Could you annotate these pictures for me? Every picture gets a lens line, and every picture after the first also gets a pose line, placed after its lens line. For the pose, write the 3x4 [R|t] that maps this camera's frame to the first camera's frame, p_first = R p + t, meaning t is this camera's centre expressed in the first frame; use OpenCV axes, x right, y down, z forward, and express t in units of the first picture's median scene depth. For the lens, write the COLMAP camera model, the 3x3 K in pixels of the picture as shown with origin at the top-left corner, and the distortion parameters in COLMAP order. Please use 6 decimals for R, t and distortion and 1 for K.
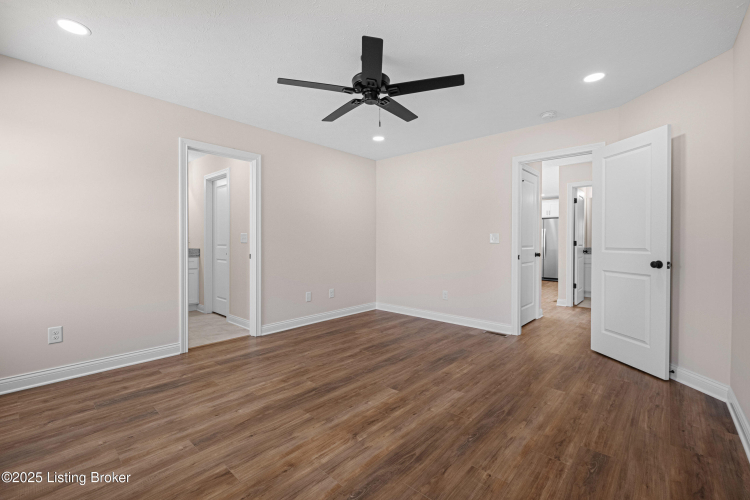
lens RADIAL K [[327.3, 0, 375.4], [0, 327.3, 246.1], [0, 0, 1]] dist [0.001173, -0.000862]
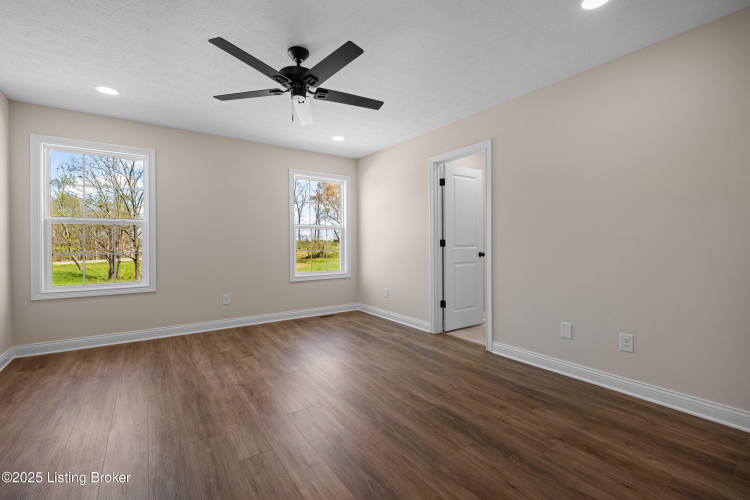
lens RADIAL K [[327.3, 0, 377.6], [0, 327.3, 245.7], [0, 0, 1]] dist [0.001173, -0.000862]
pose [[-0.226130, 0.009327, -0.974053, 0.628408], [-0.011045, 0.999865, 0.012138, -0.014710], [0.974035, 0.013503, -0.225996, 1.024149]]
